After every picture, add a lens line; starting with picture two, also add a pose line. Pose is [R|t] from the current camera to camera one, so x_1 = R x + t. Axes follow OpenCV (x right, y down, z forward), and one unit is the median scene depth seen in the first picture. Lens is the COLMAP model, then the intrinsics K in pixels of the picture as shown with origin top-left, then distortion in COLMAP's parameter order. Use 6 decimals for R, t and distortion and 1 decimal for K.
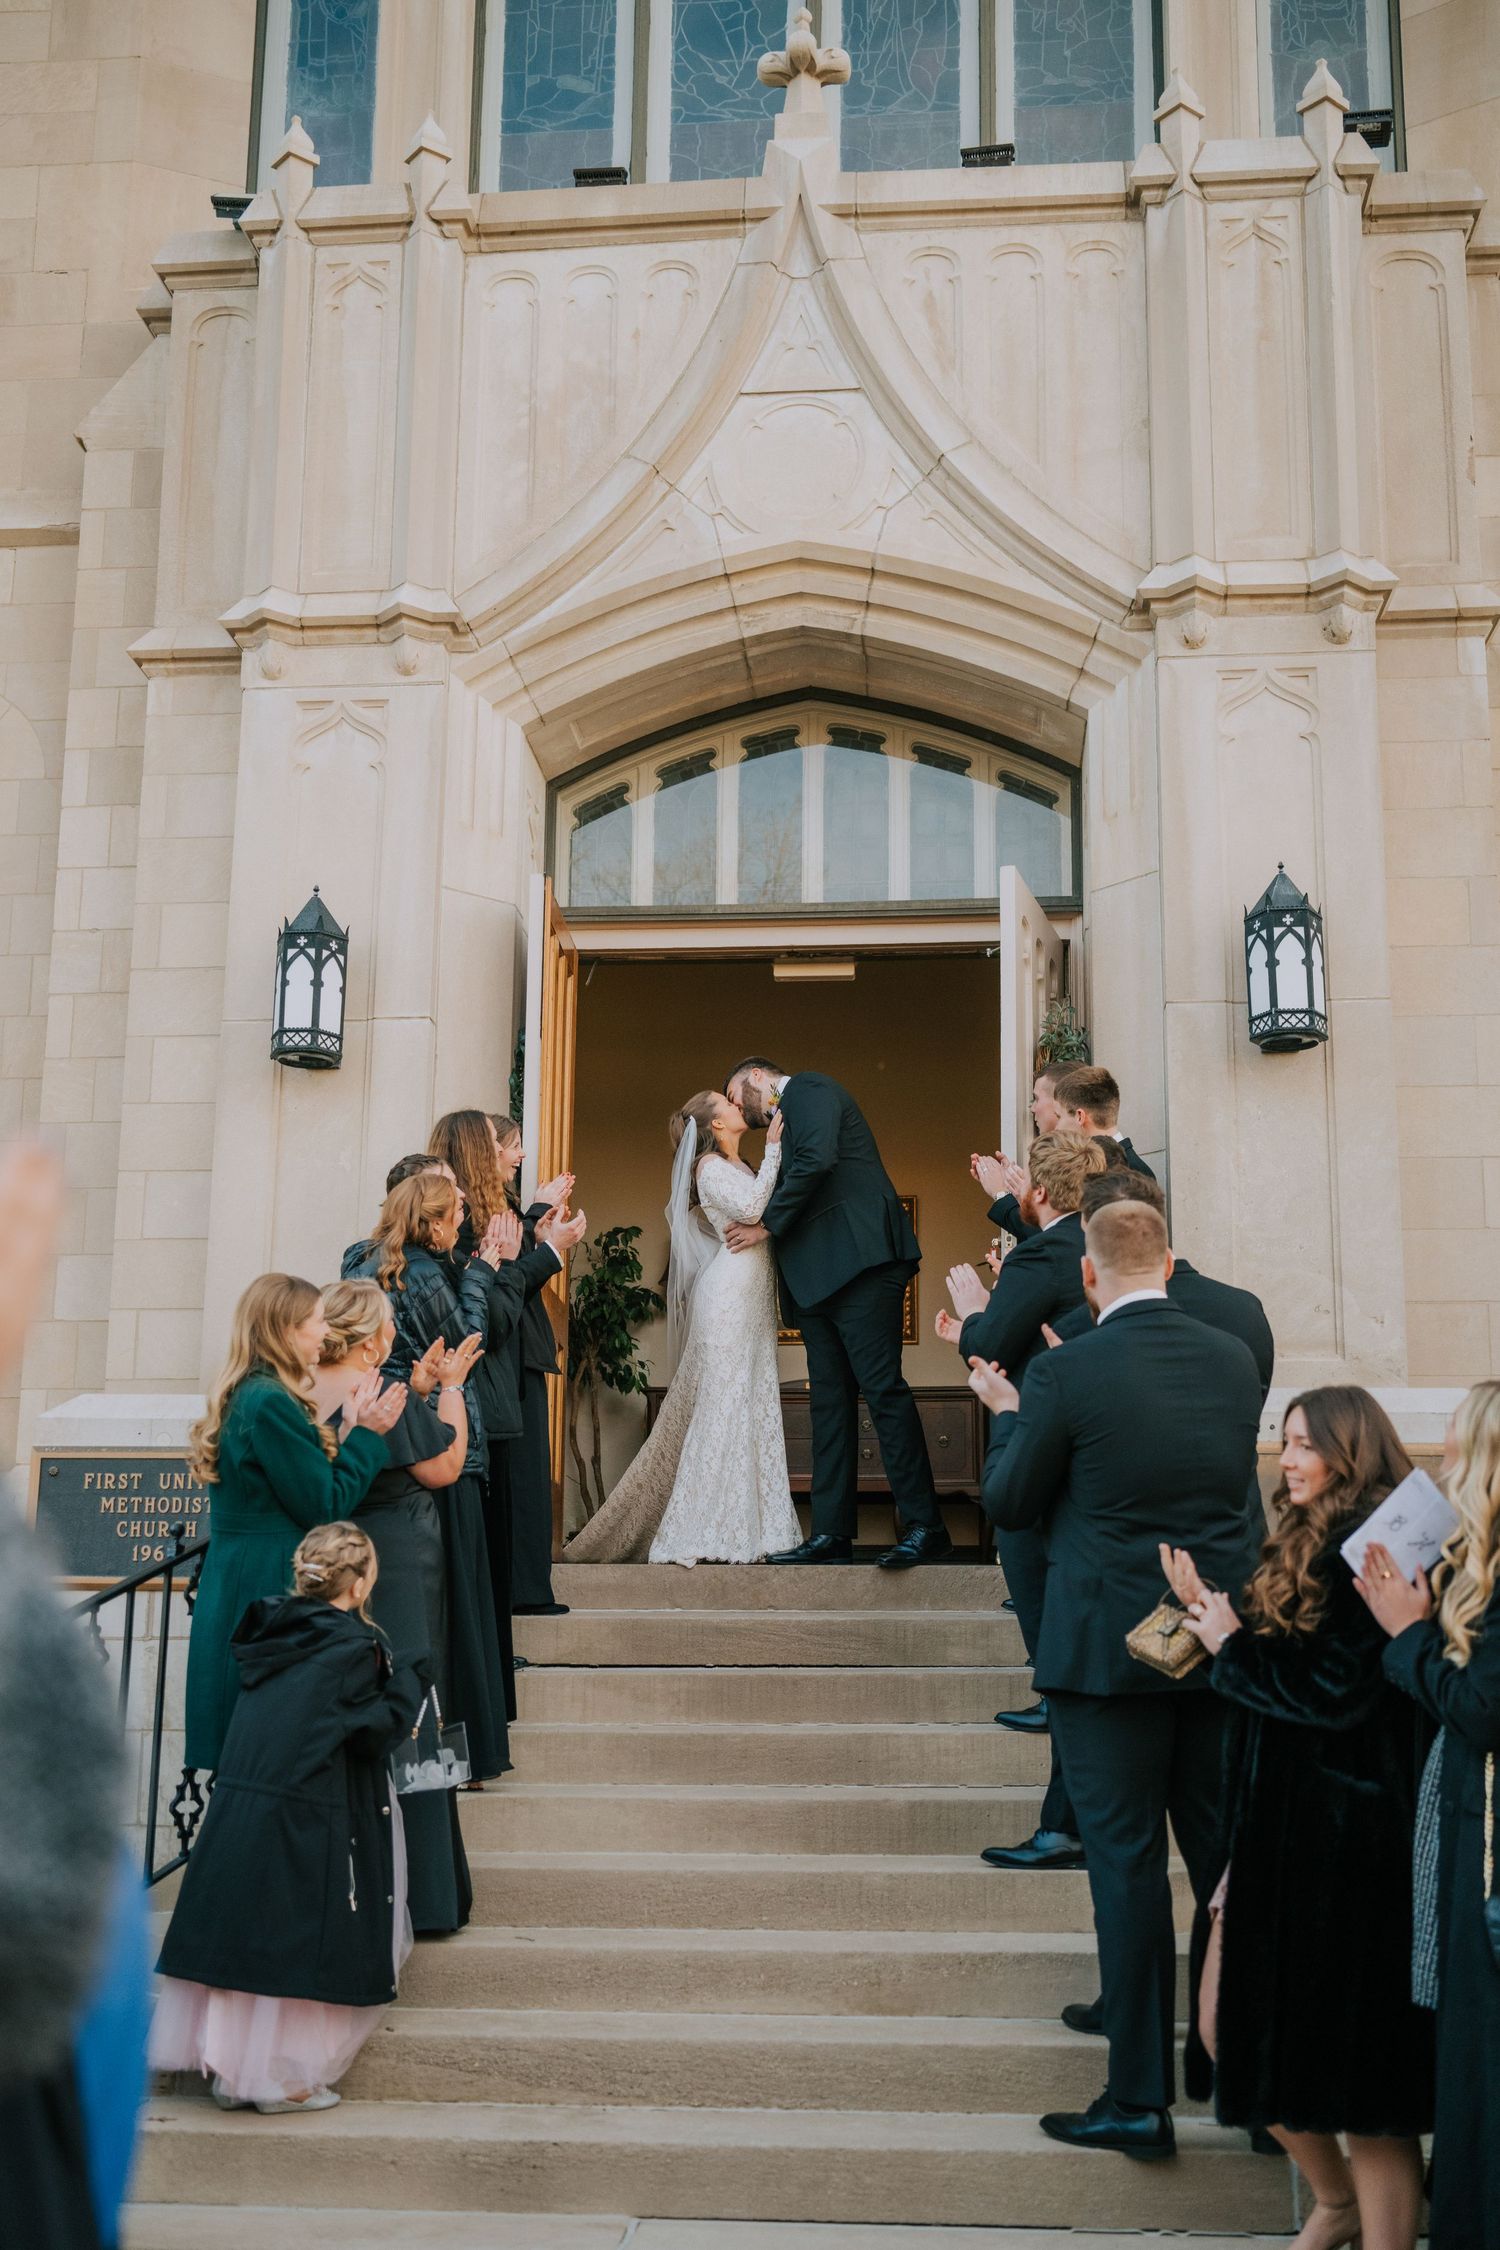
lens RADIAL K [[2204.1, 0, 752.8], [0, 2204.1, 1213.5], [0, 0, 1]] dist [0.010726, -0.016568]
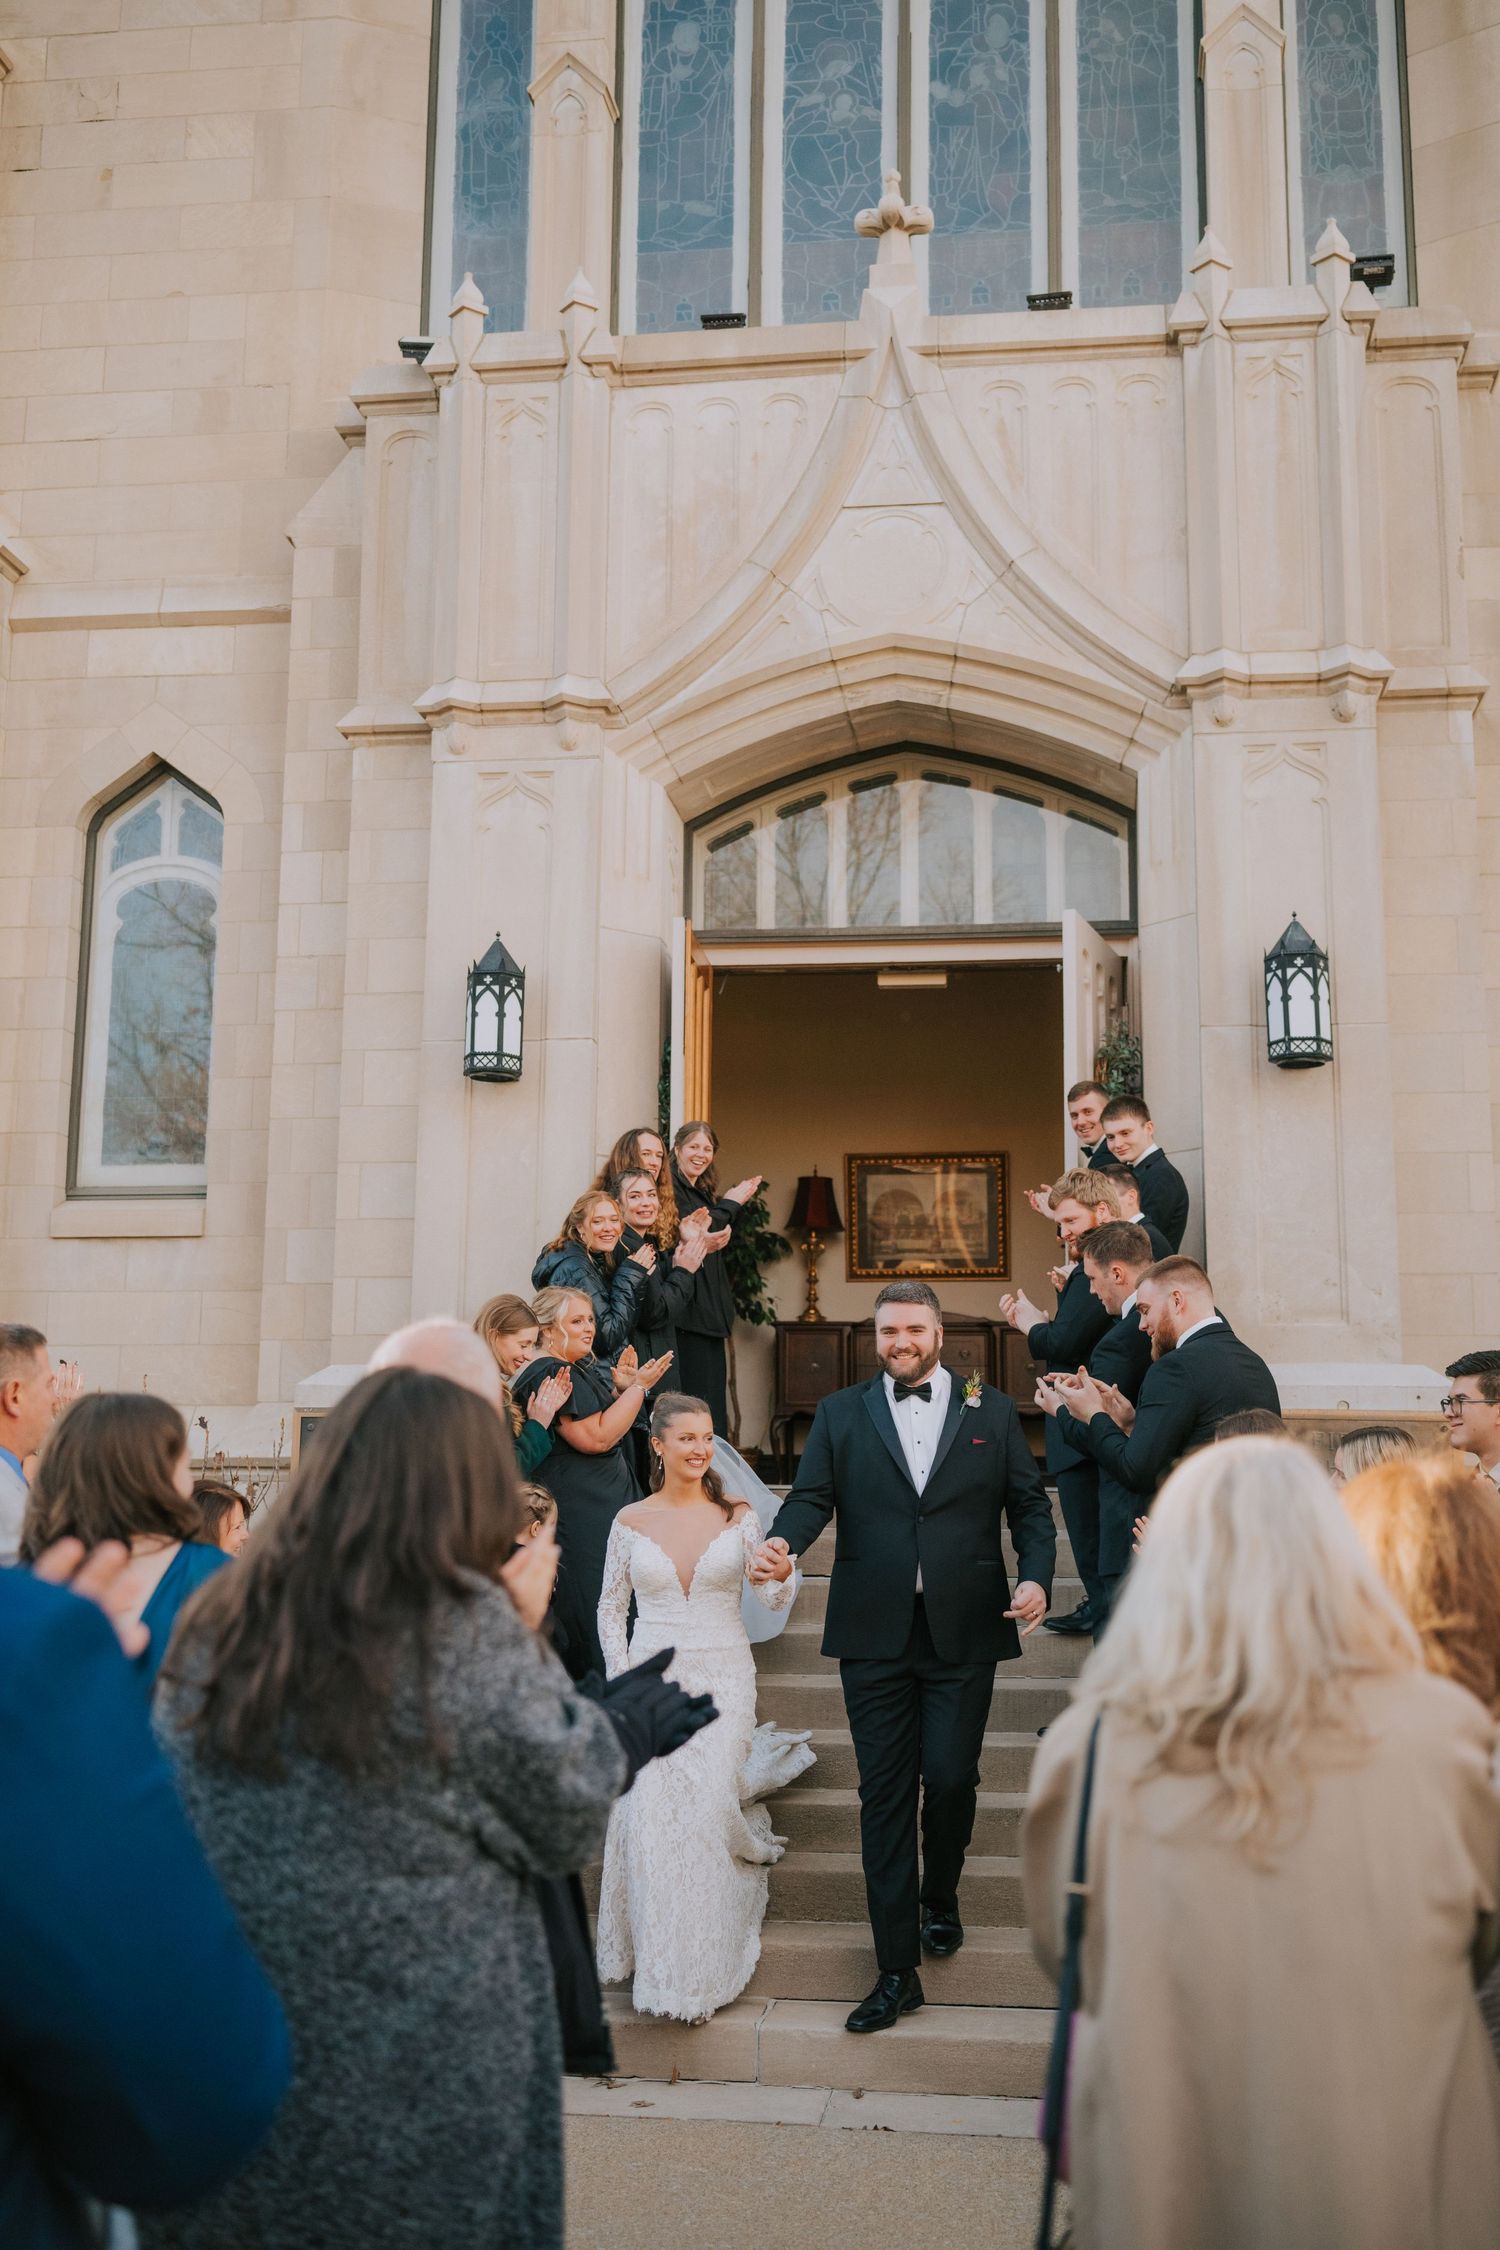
lens RADIAL K [[2173.0, 0, 750.0], [0, 2173.0, 1125.0], [0, 0, 1]] dist [0.005317, 0.004921]
pose [[0.998172, -0.011218, -0.059394, 0.010266], [0.012530, 0.999684, 0.021773, -0.063847], [0.059131, -0.022478, 0.997997, -0.182972]]
